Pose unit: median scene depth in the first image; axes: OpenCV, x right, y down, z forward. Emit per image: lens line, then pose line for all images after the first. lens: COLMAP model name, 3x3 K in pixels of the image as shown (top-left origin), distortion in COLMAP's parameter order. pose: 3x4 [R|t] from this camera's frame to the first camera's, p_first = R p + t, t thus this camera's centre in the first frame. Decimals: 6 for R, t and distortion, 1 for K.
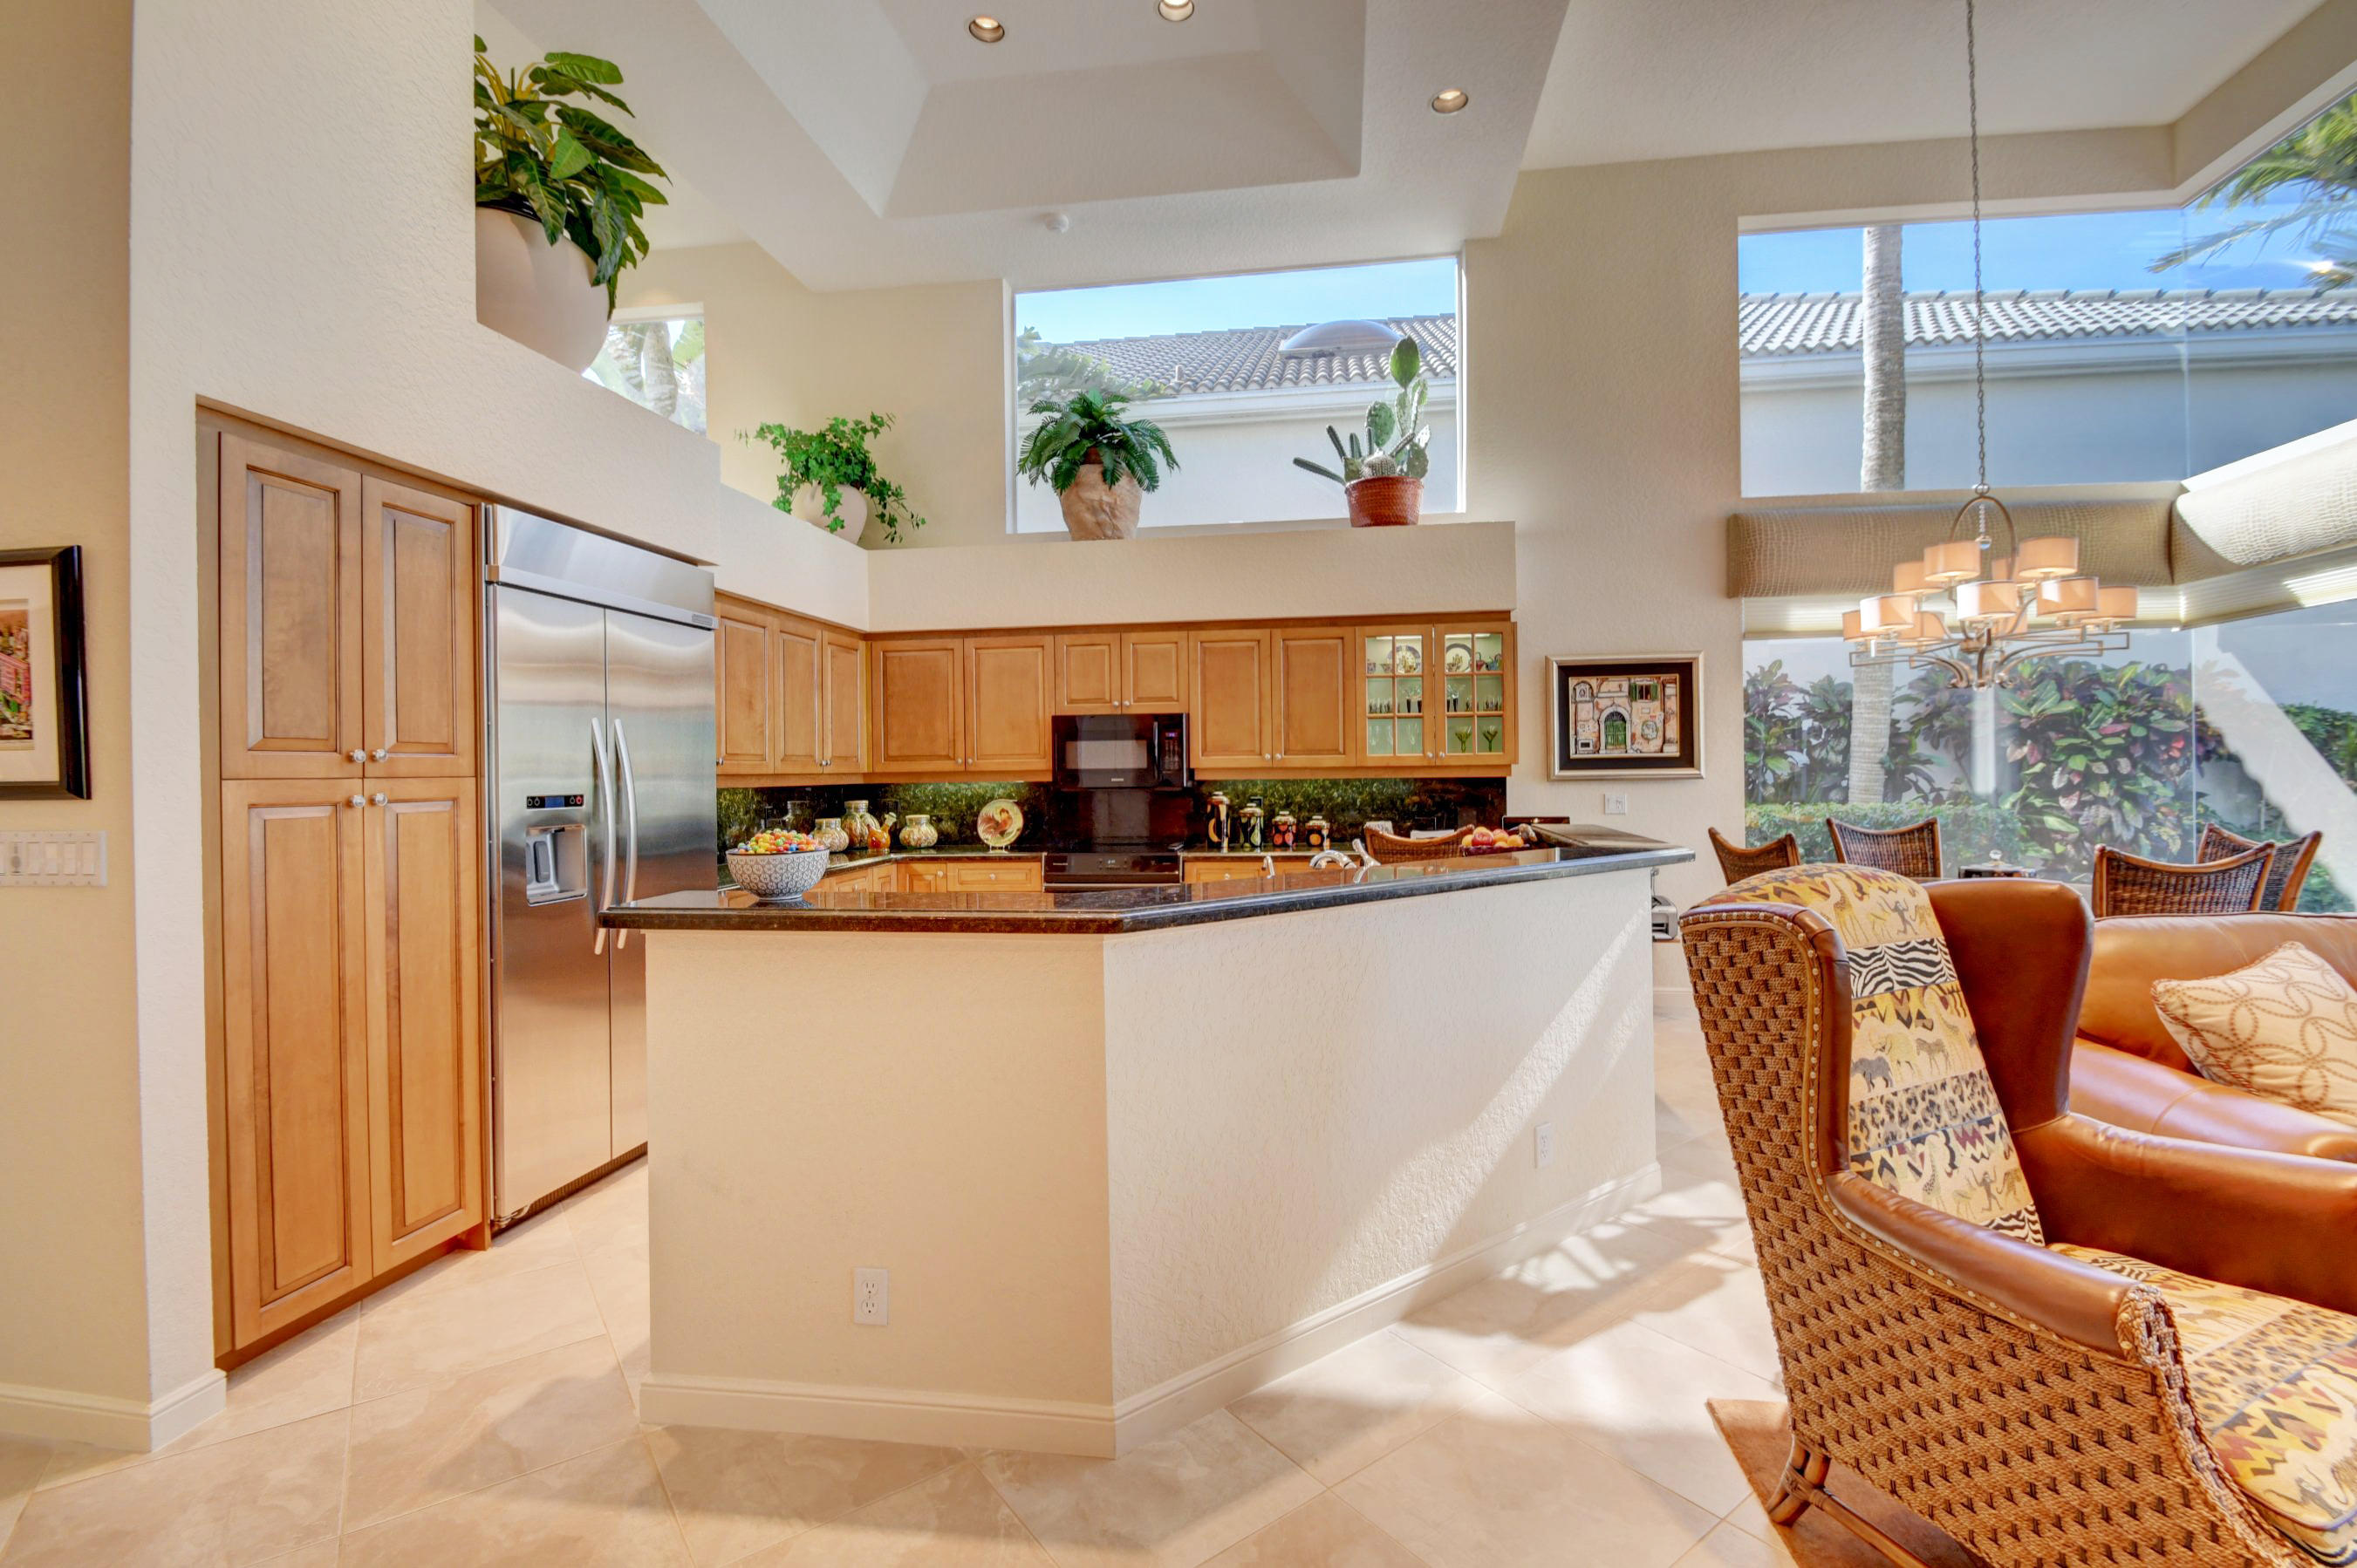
lens RADIAL K [[1041.7, 0, 1172.7], [0, 1041.7, 775.8], [0, 0, 1]] dist [-0.022864, -0.000749]
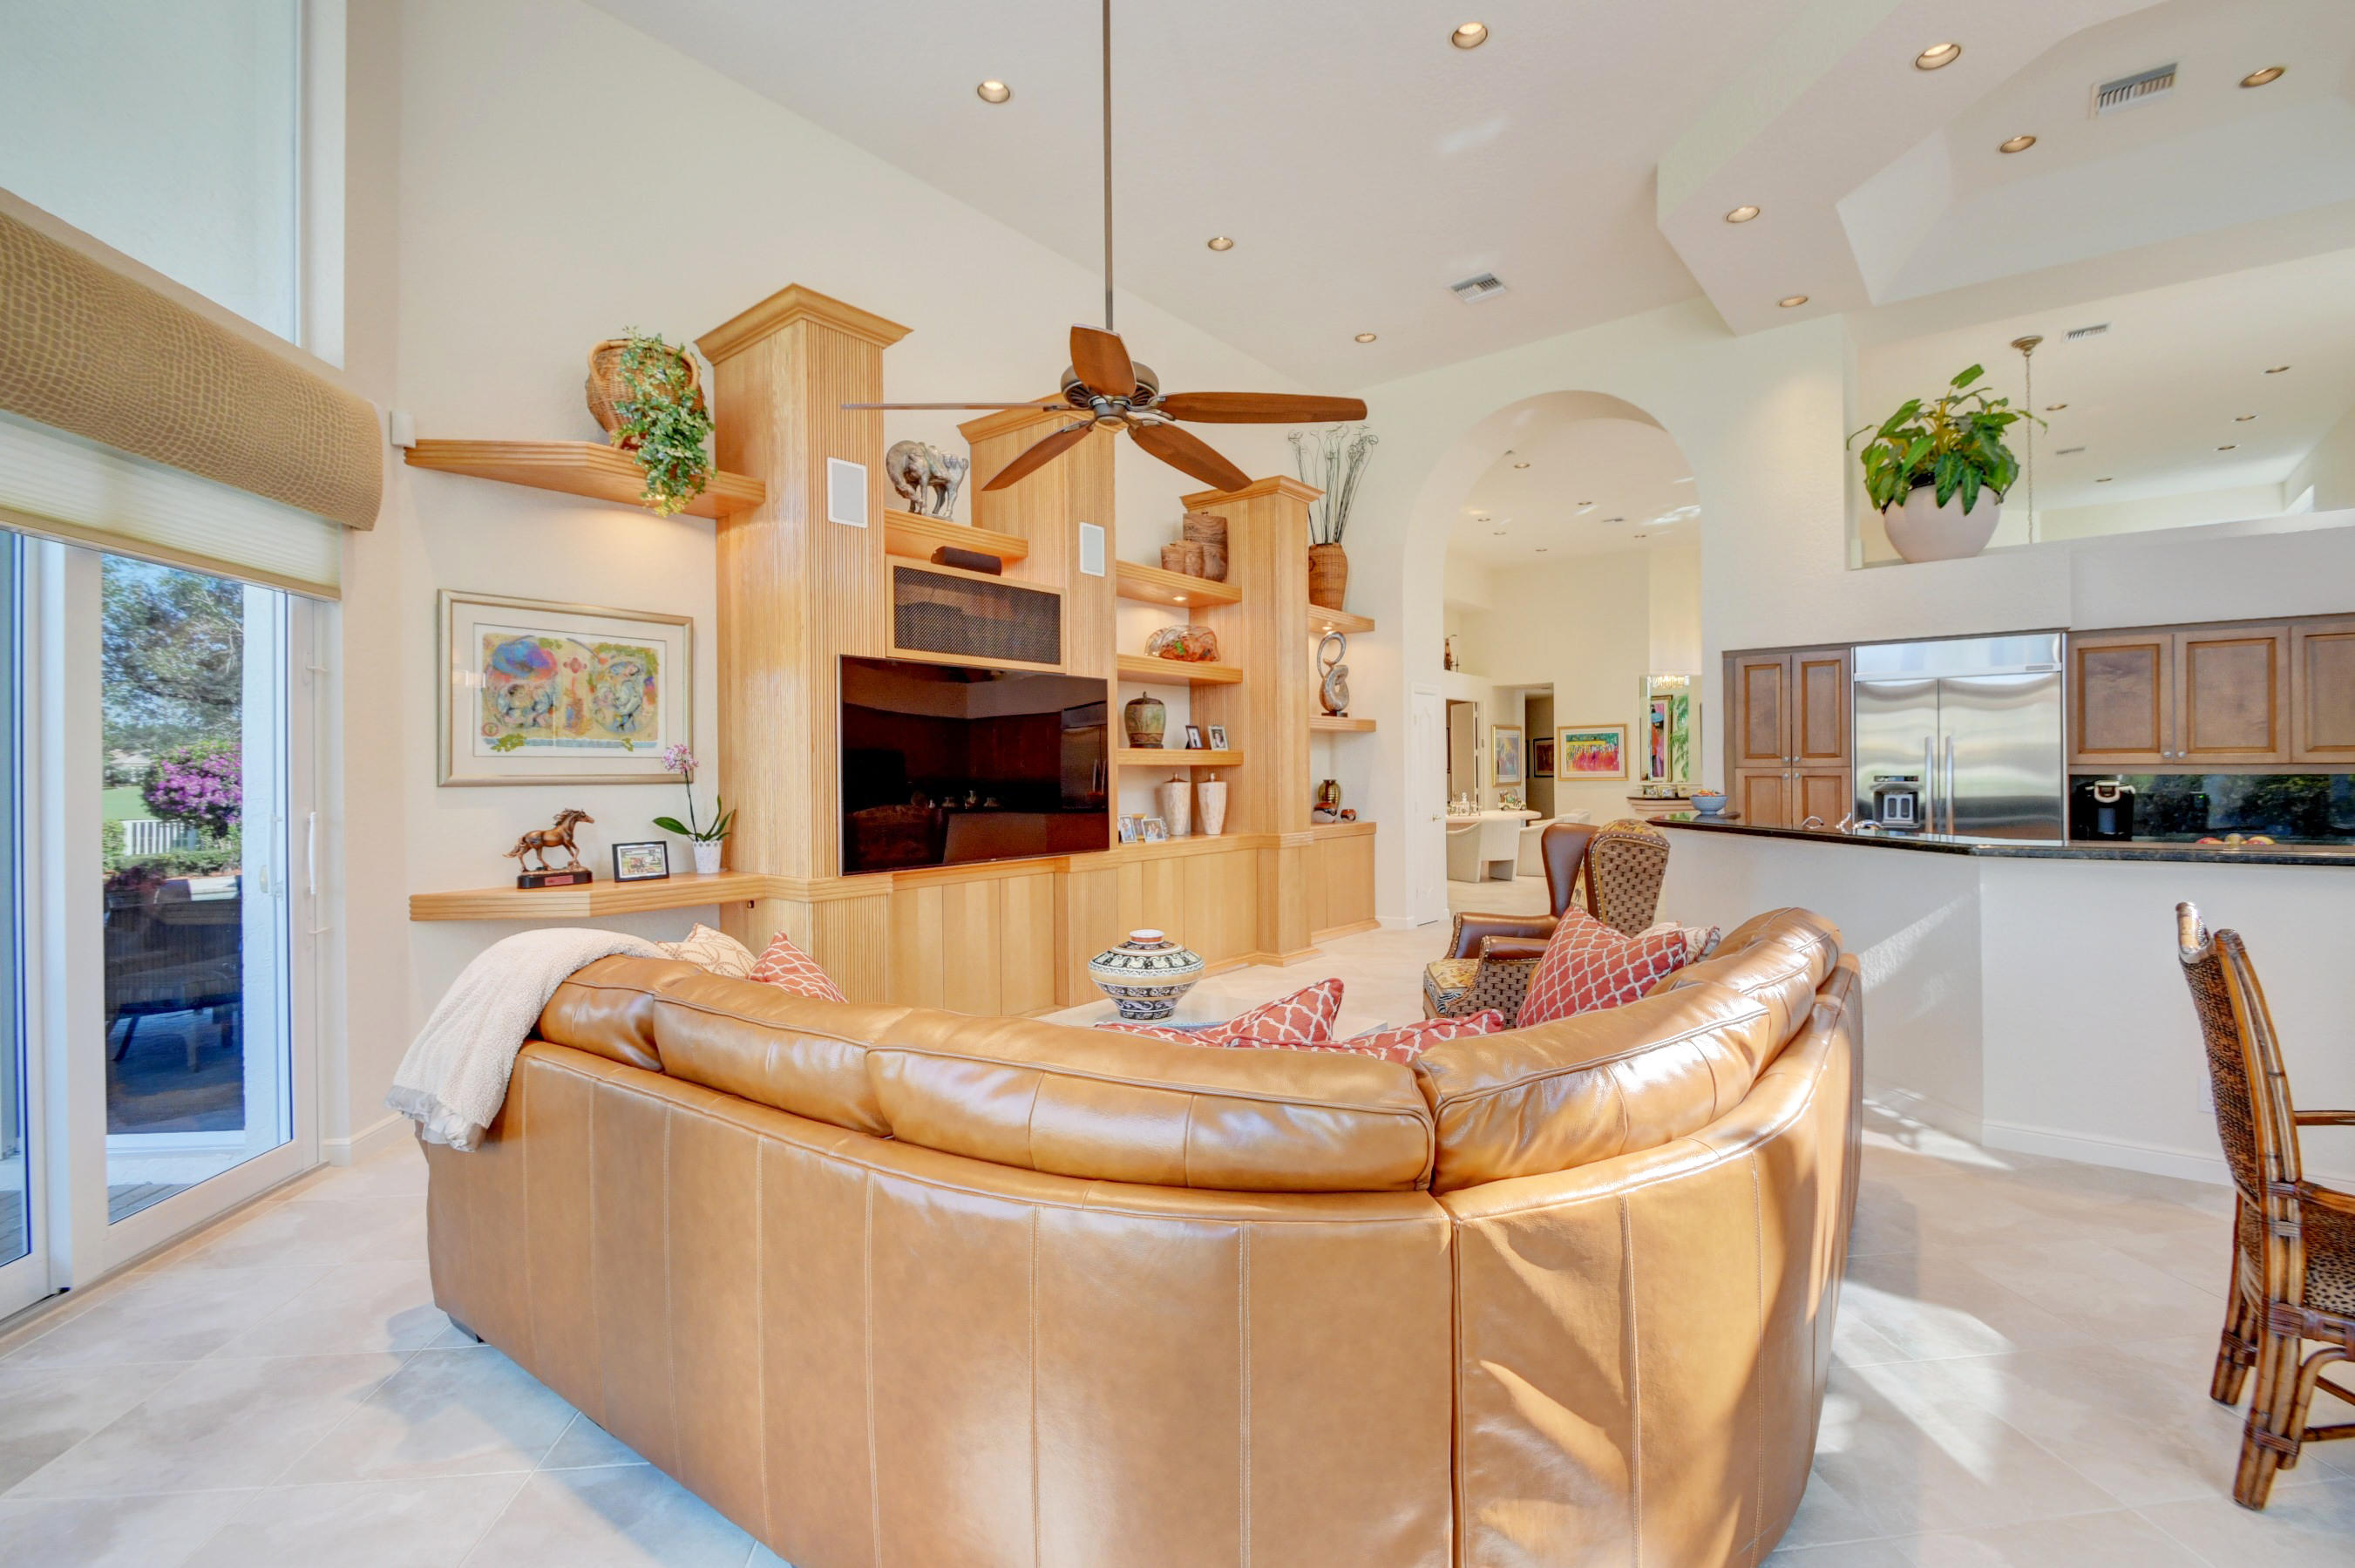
lens RADIAL K [[1041.0, 0, 1171.7], [0, 1041.0, 775.8], [0, 0, 1]] dist [-0.022864, -0.000749]
pose [[-0.519662, 0.017998, -0.854182, 2.019526], [0.009310, 0.999838, 0.015403, -0.028253], [0.854321, 0.000052, -0.519746, 0.888021]]
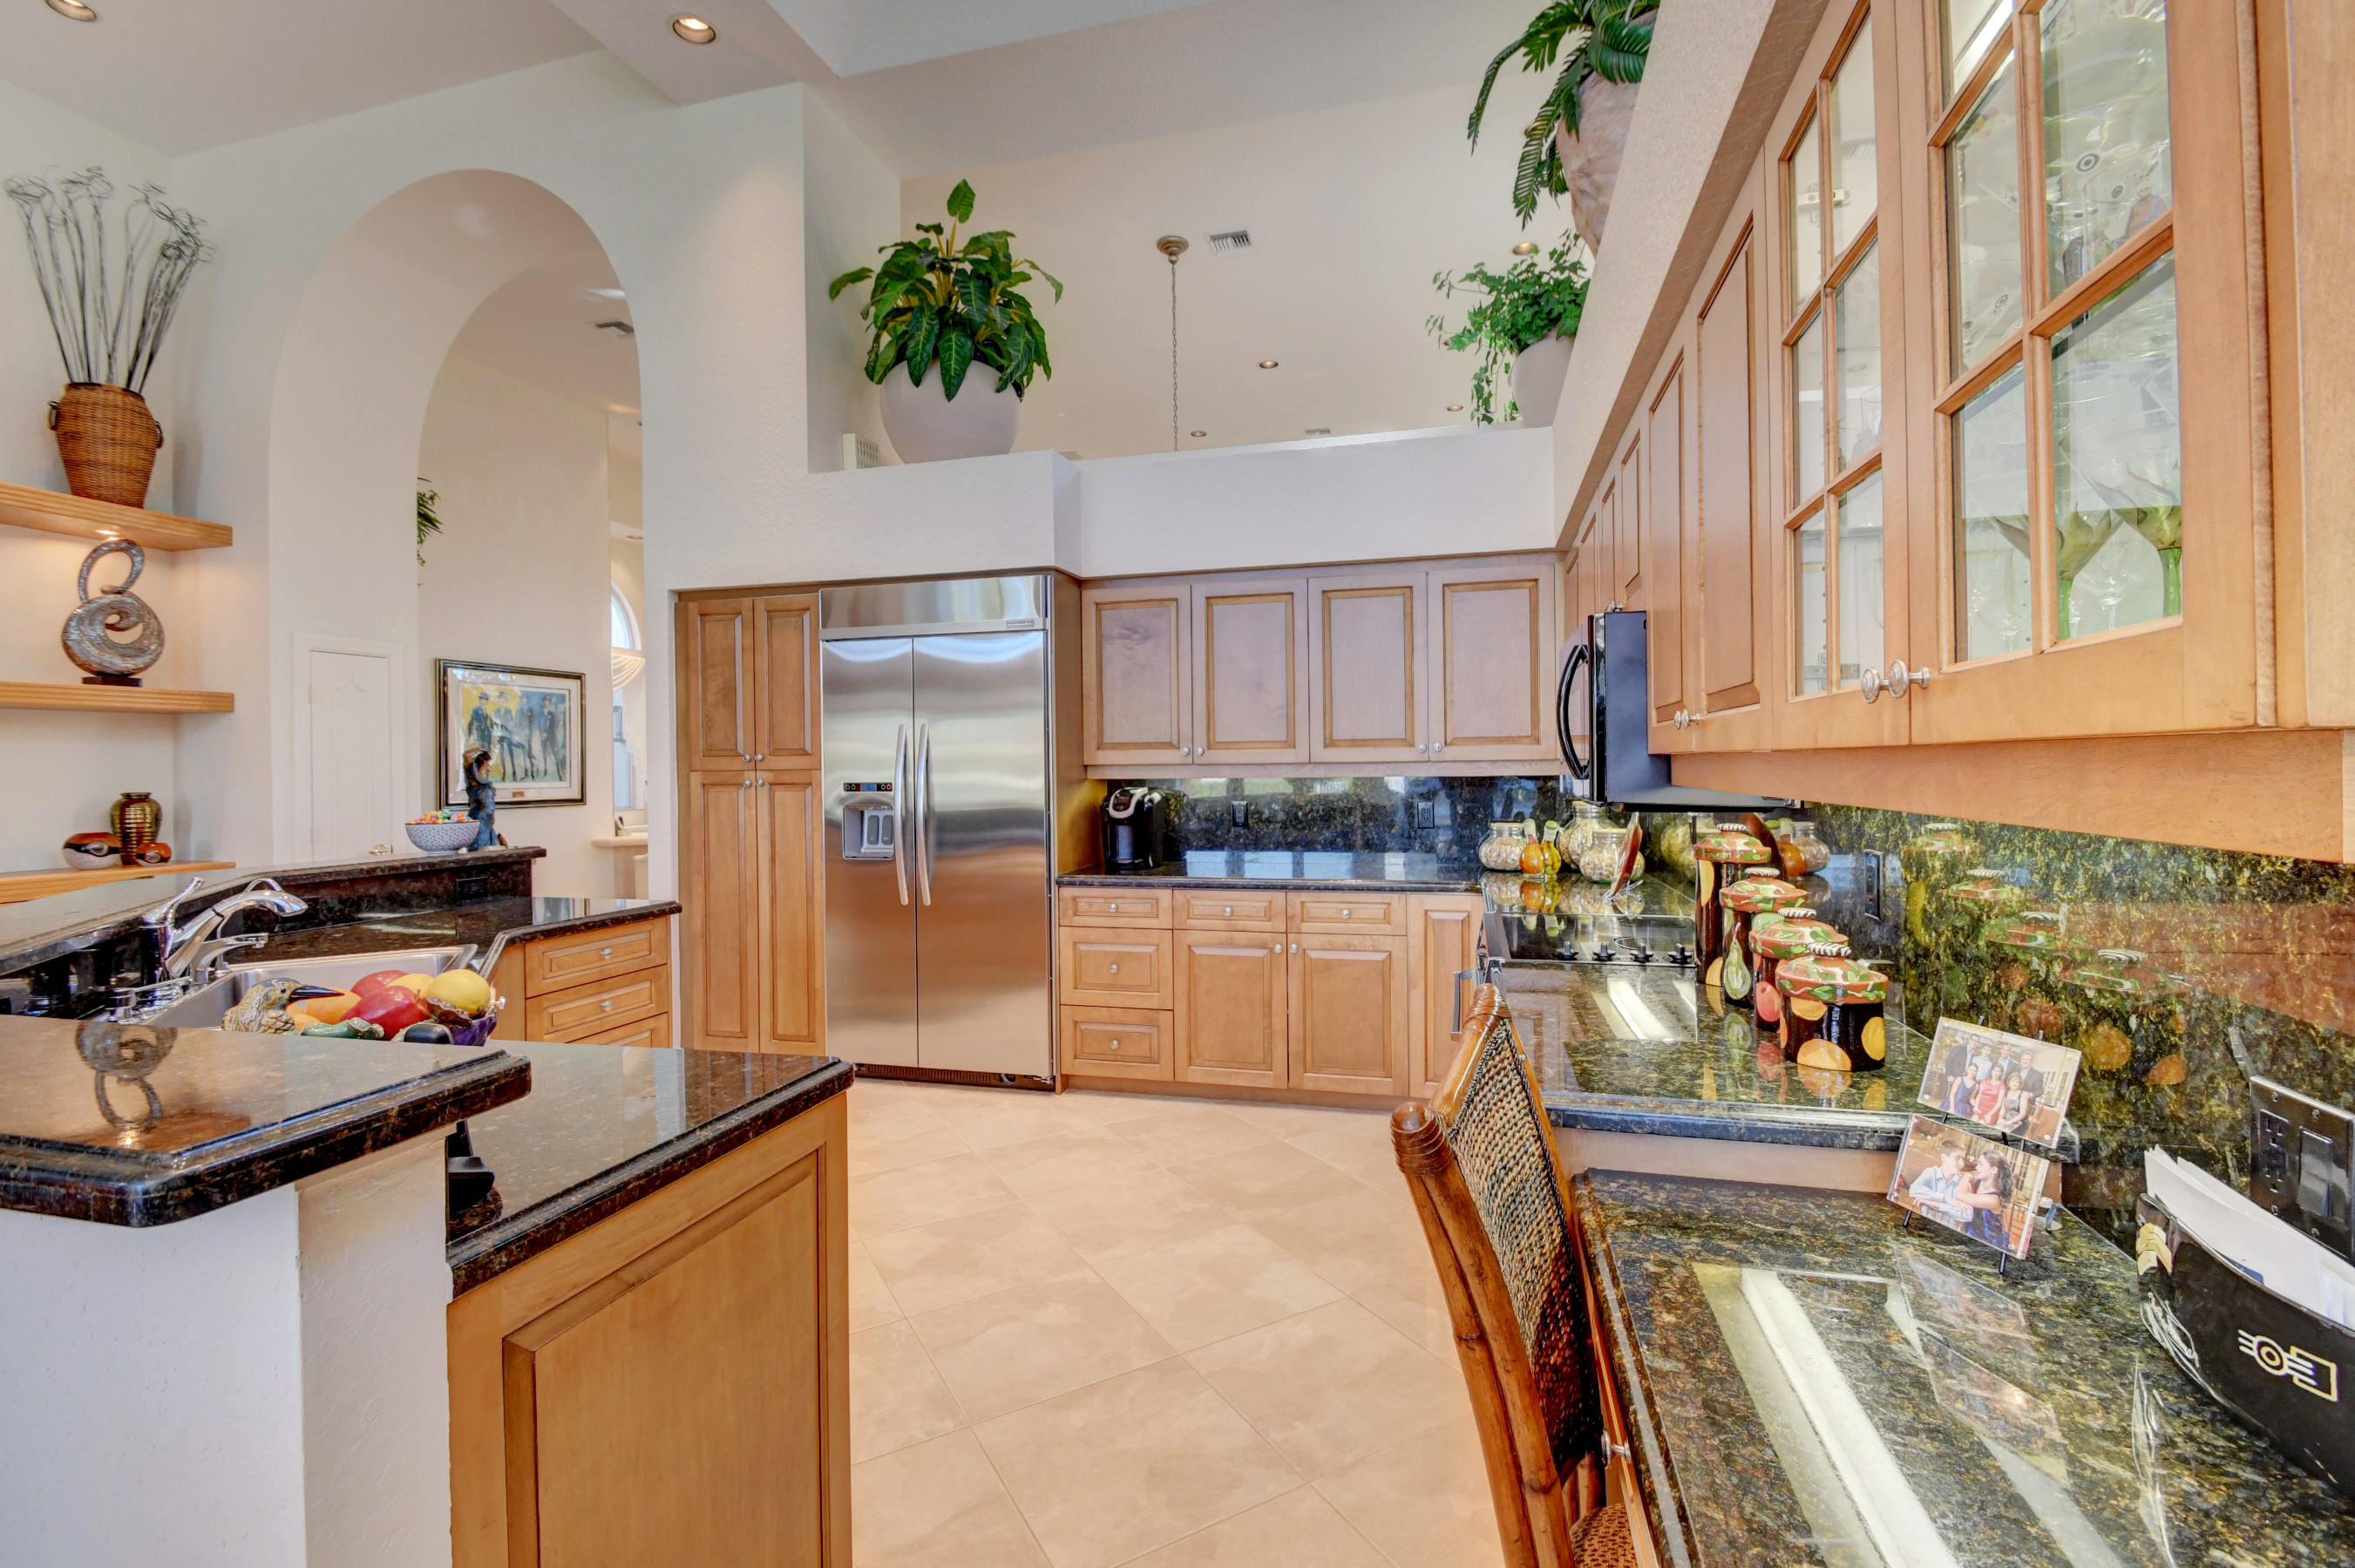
lens RADIAL K [[1082.4, 0, 1187.6], [0, 1082.4, 762.4], [0, 0, 1]] dist [-0.016473, -0.000588]
pose [[-0.097267, 0.010300, -0.995205, 0.853301], [0.009448, 0.999911, 0.009425, -0.019206], [0.995214, -0.008486, -0.097355, 1.660571]]
